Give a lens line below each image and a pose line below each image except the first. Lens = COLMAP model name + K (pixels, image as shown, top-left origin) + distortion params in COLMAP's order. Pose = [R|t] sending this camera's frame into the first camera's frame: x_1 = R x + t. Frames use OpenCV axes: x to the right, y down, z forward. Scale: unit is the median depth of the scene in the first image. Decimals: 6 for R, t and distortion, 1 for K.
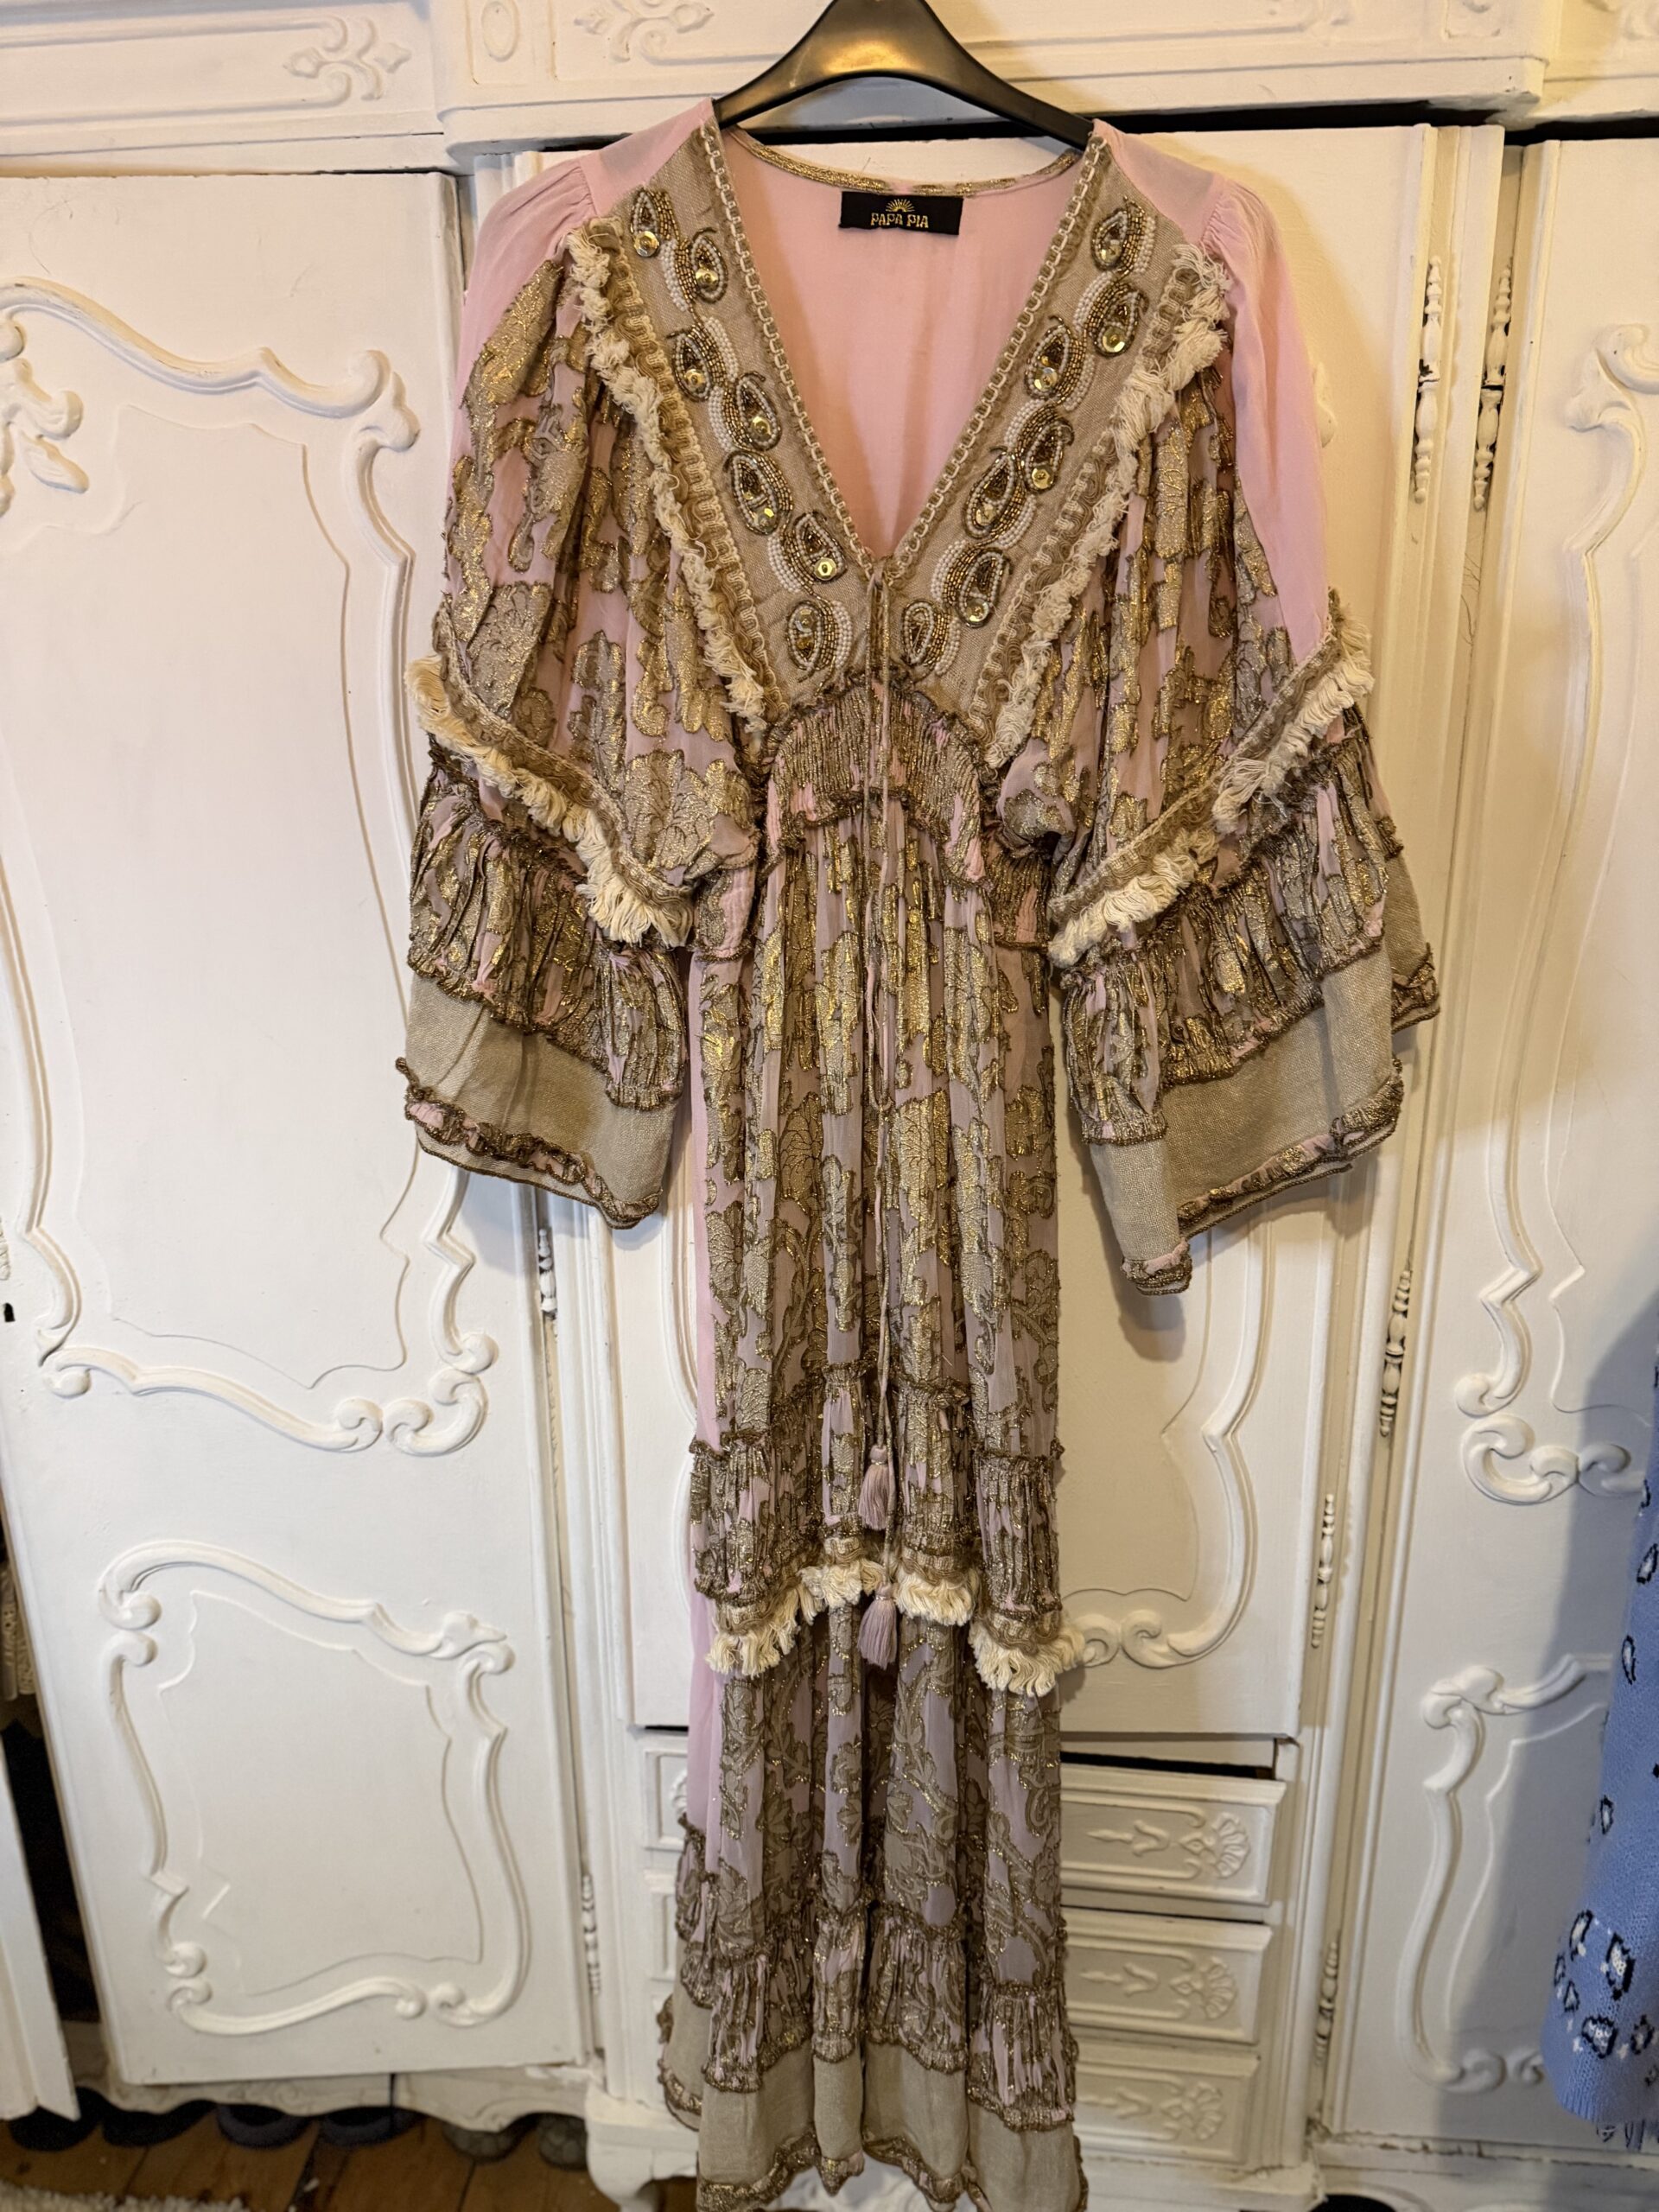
lens RADIAL K [[1595.8, 0, 806.6], [0, 1595.8, 1110.3], [0, 0, 1]] dist [0.008341, -0.021464]
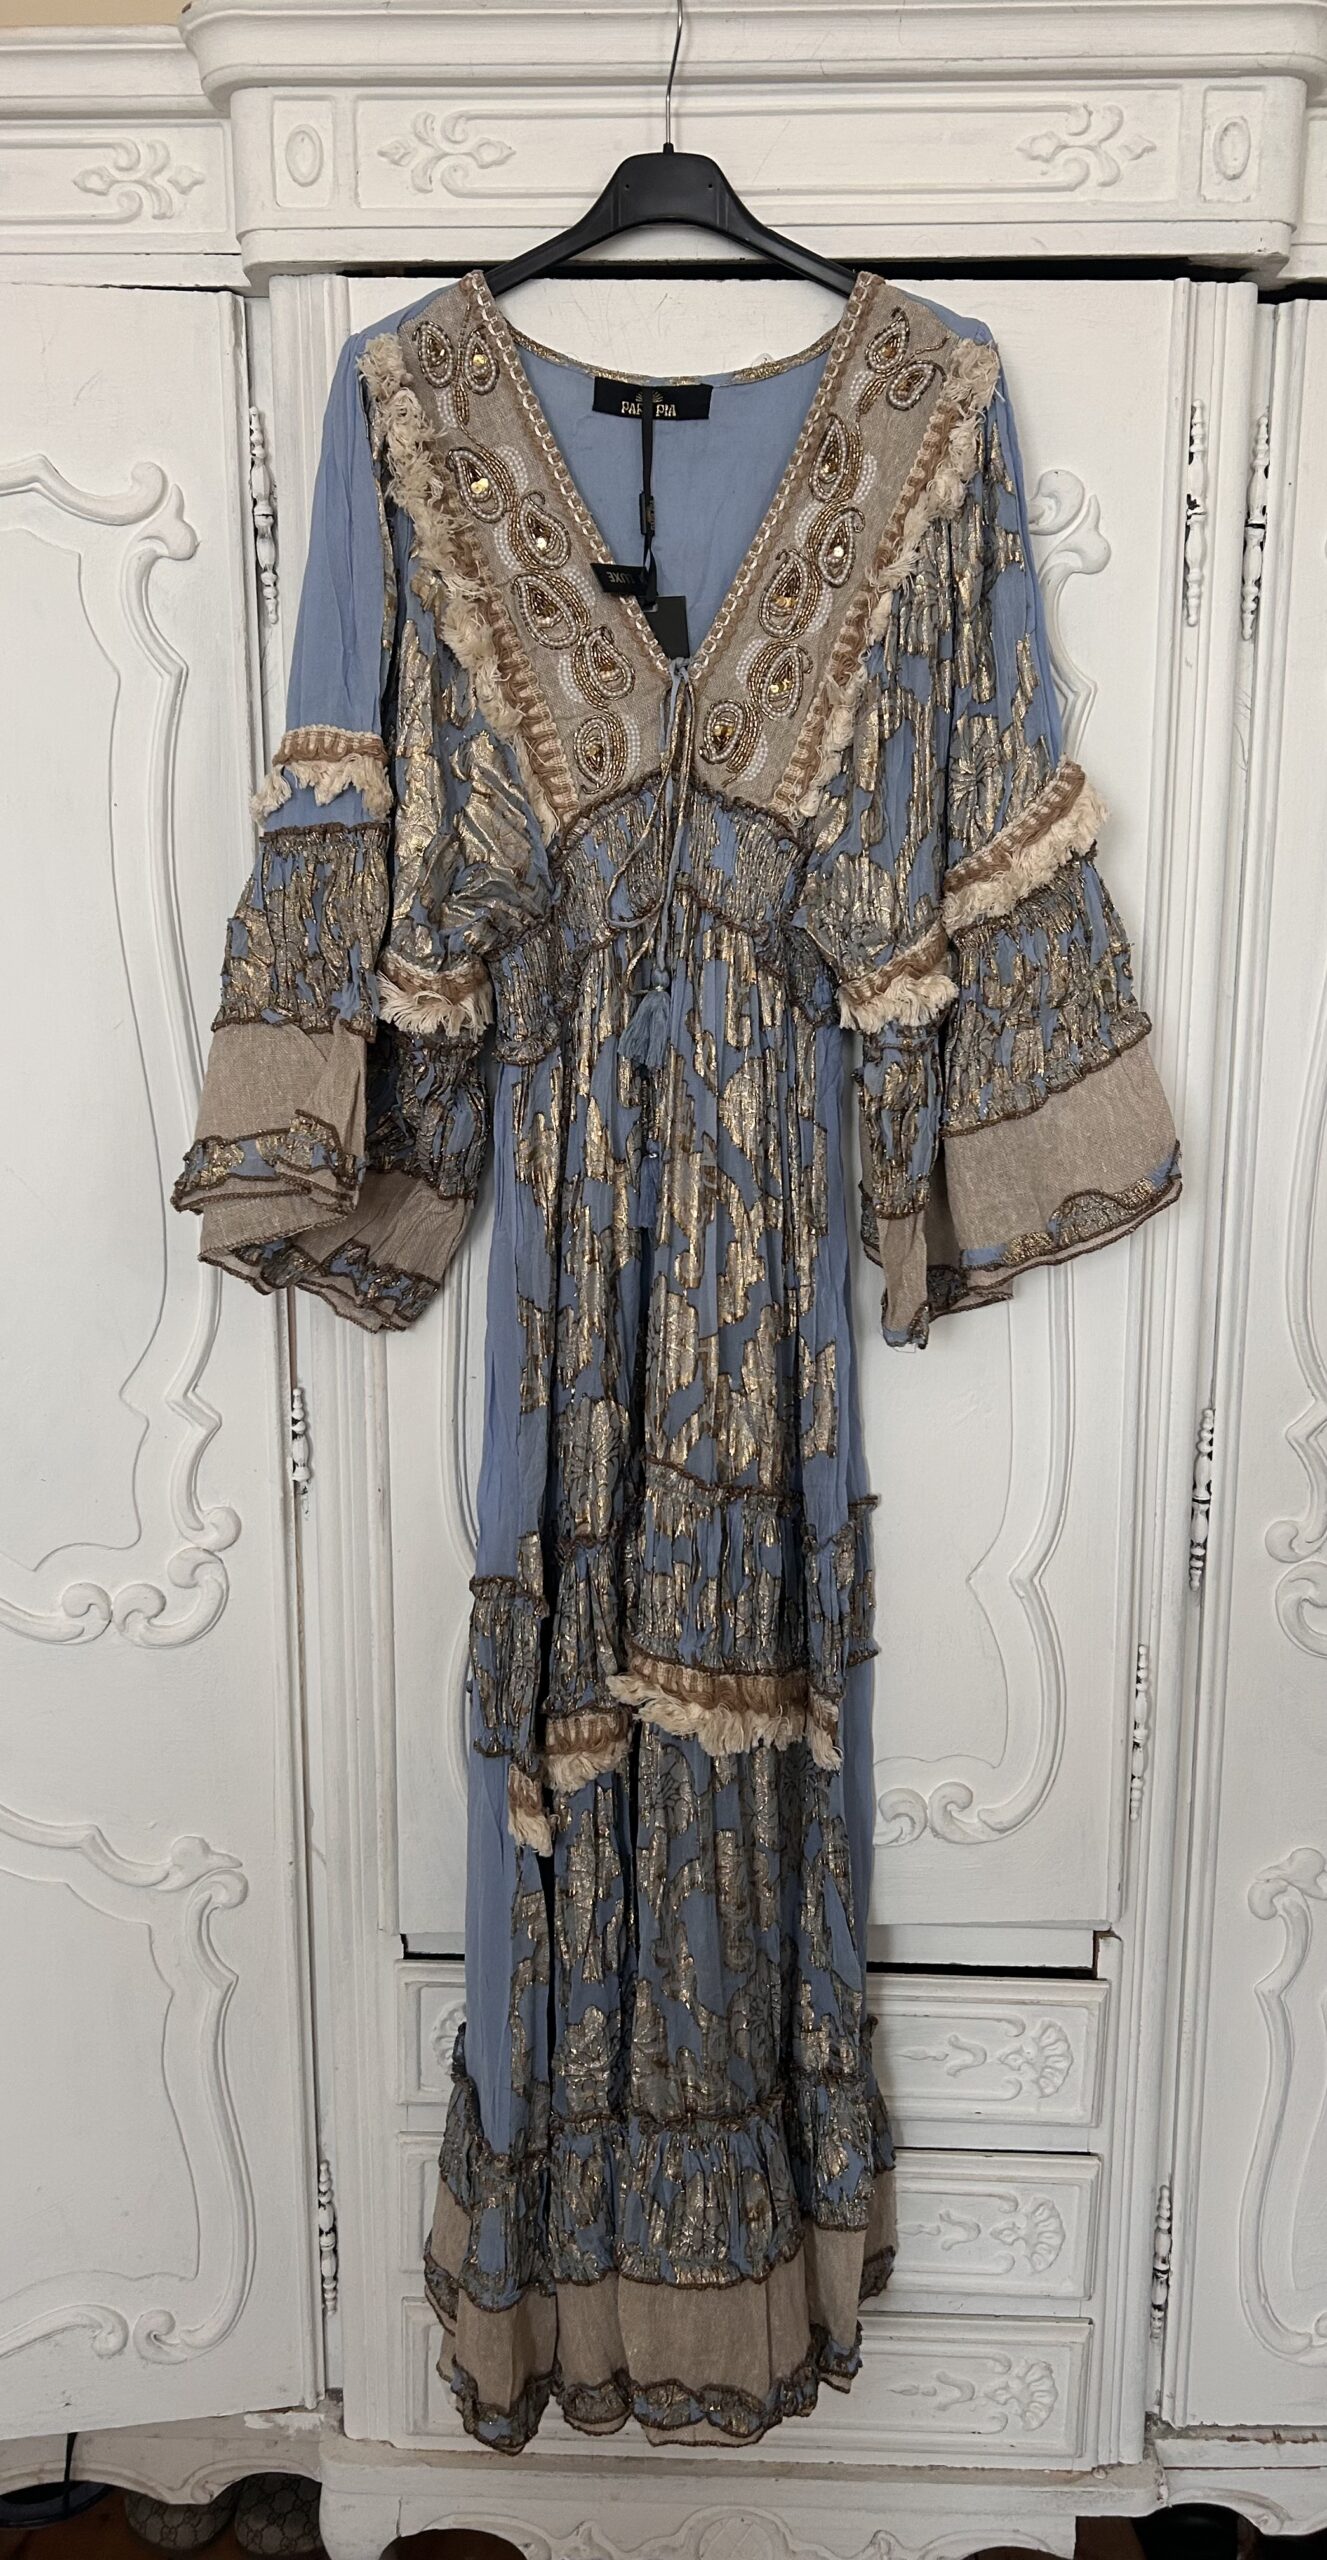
lens RADIAL K [[1932.9, 0, 637.8], [0, 1932.9, 1250.3], [0, 0, 1]] dist [0.029205, -0.024797]
pose [[0.995894, -0.002863, 0.090484, -0.071393], [0.013174, 0.993444, -0.113561, 0.125771], [-0.089565, 0.114286, 0.989402, -0.134797]]
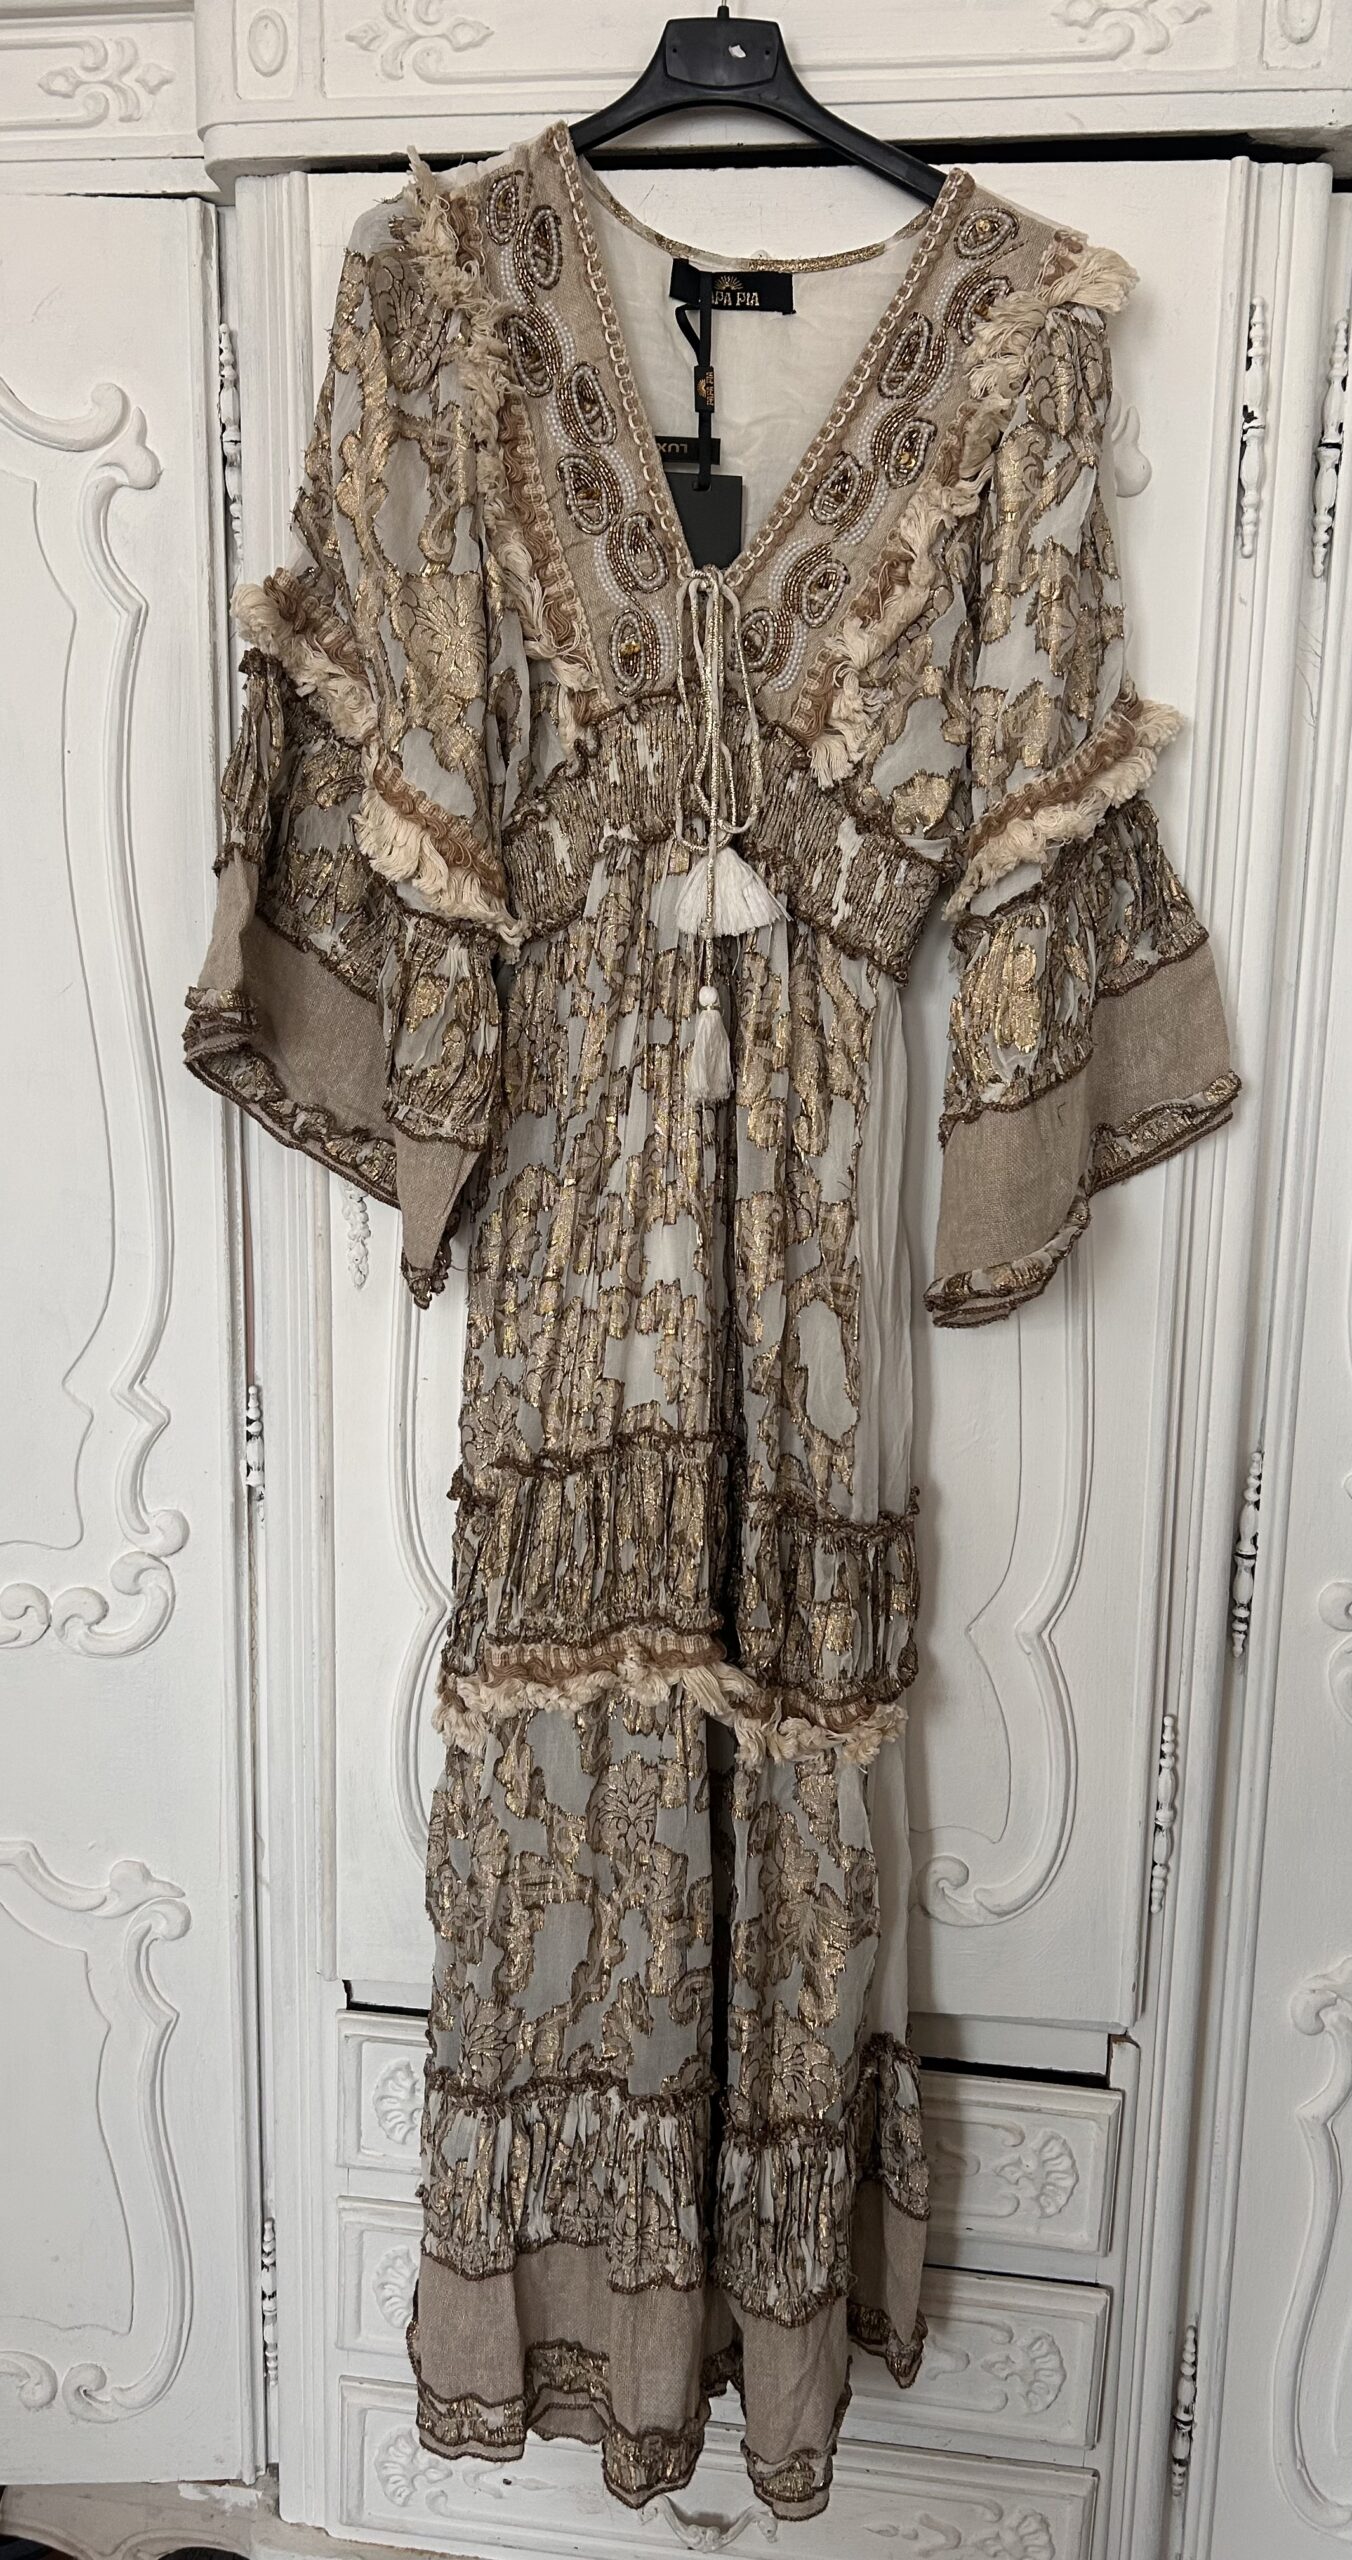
lens RADIAL K [[1963.4, 0, 628.6], [0, 1963.4, 1265.9], [0, 0, 1]] dist [0.045832, -0.051402]
pose [[0.999411, 0.033403, -0.007910, 0.041810], [-0.034113, 0.992129, -0.120488, 0.132122], [0.003823, 0.120686, 0.992683, -0.059165]]
